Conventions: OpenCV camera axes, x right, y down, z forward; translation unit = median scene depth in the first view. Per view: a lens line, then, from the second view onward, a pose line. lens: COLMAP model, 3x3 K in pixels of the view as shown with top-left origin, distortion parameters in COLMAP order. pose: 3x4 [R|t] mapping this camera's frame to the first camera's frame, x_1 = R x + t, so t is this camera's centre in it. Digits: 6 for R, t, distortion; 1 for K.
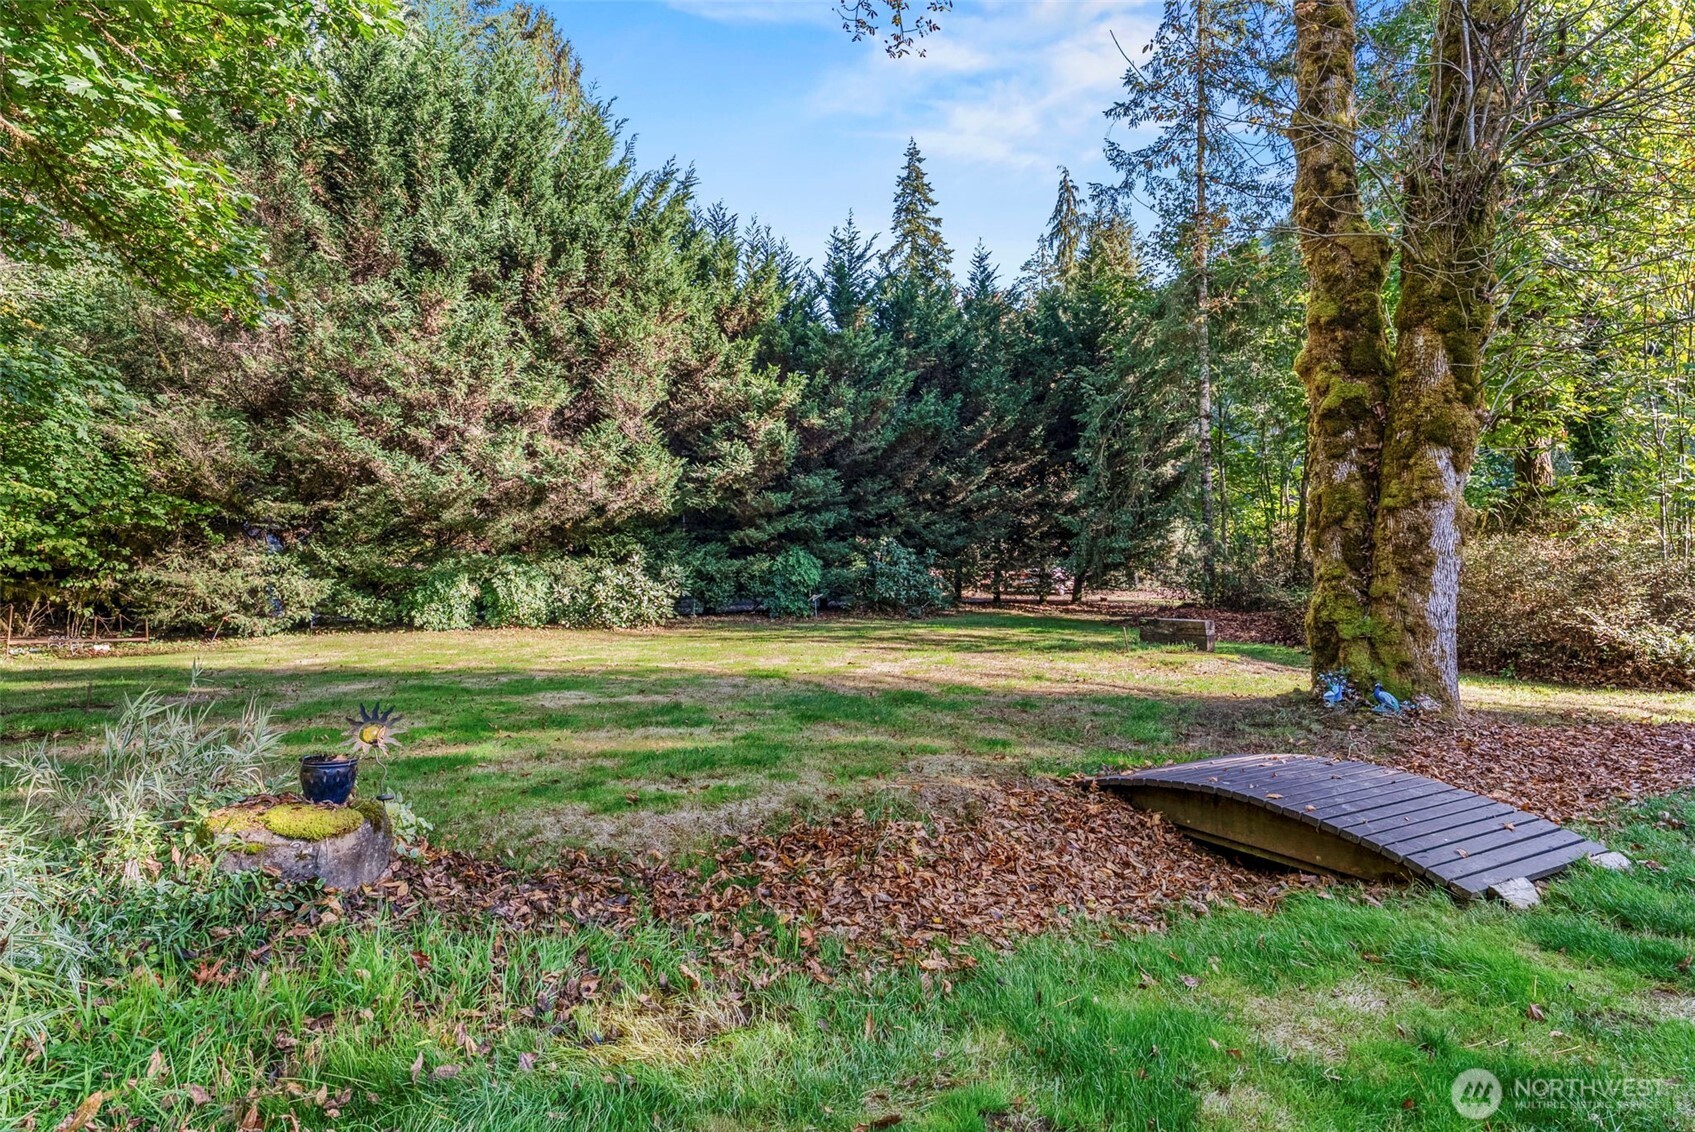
lens RADIAL K [[830.7, 0, 850.2], [0, 830.7, 571.6], [0, 0, 1]] dist [-0.004601, 0.001058]
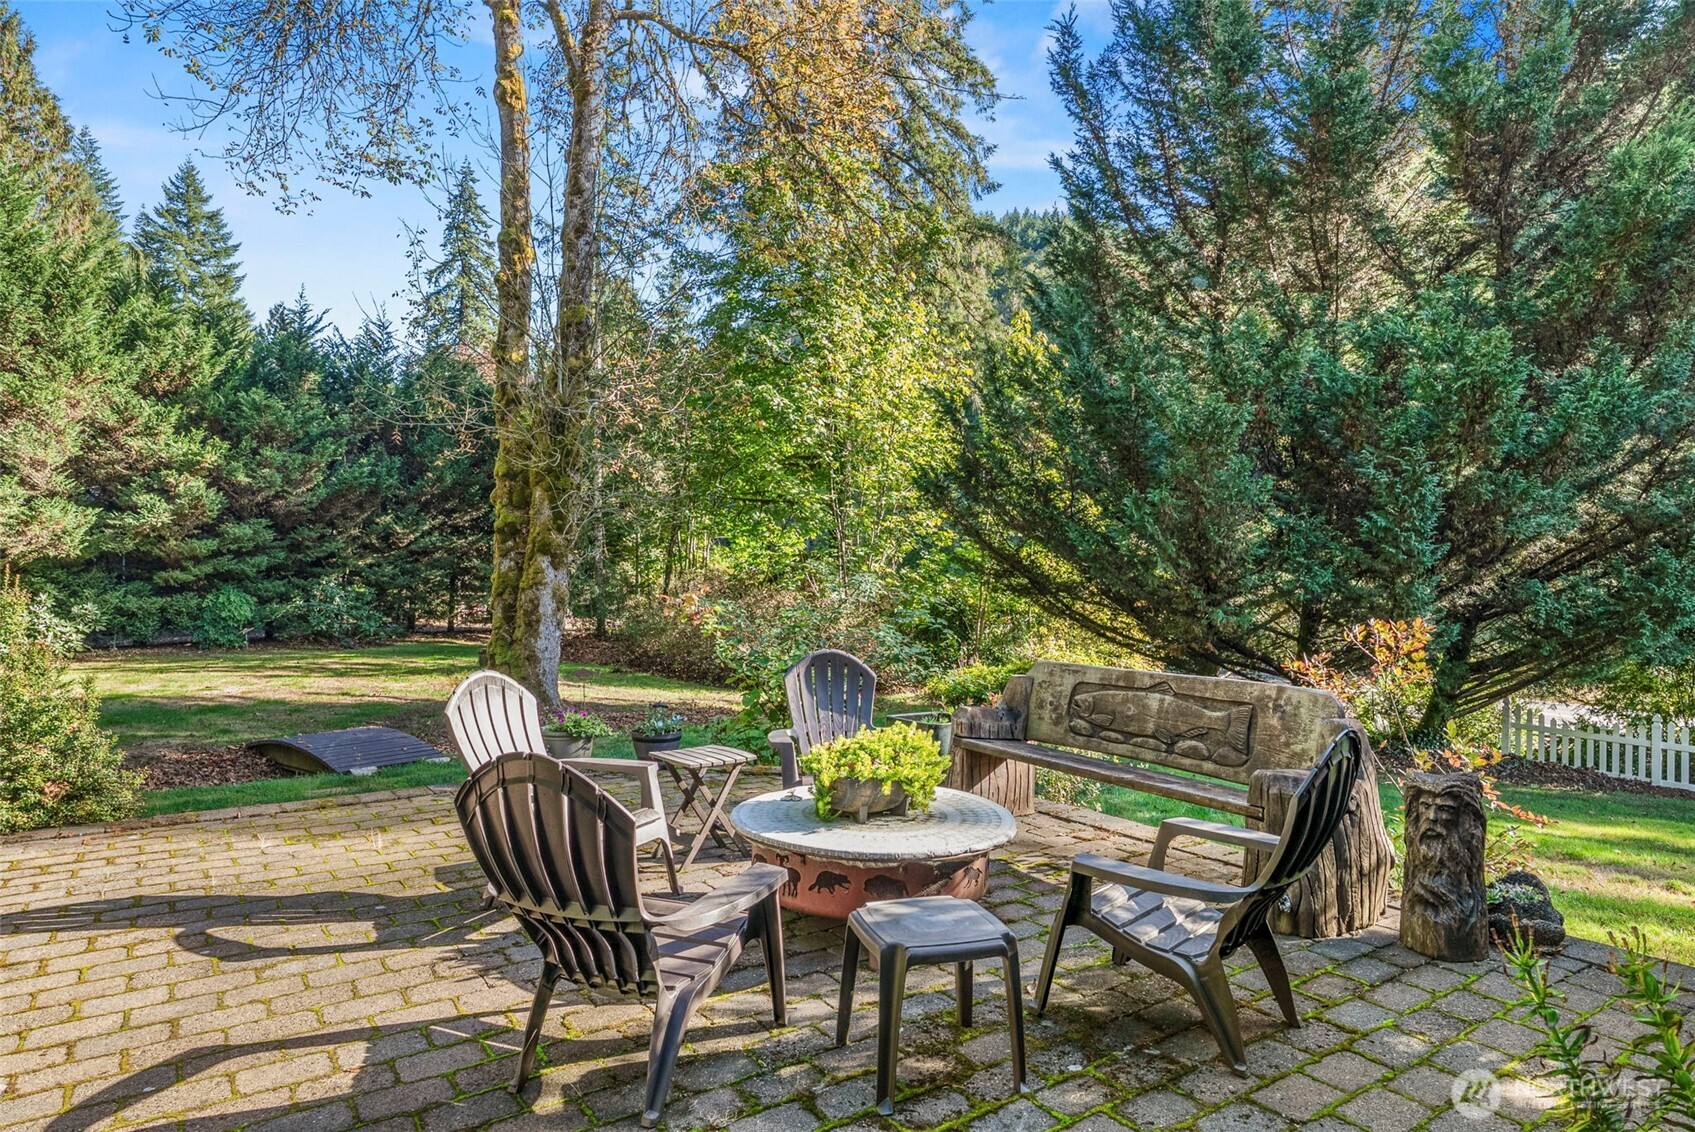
lens RADIAL K [[933.8, 0, 847.5], [0, 933.8, 566.0], [0, 0, 1]] dist [0.001417, 0.000635]
pose [[0.933732, 0.018225, 0.357508, 0.284211], [-0.012230, 0.999744, -0.019021, -0.045936], [-0.357763, 0.013388, 0.933716, -0.515587]]
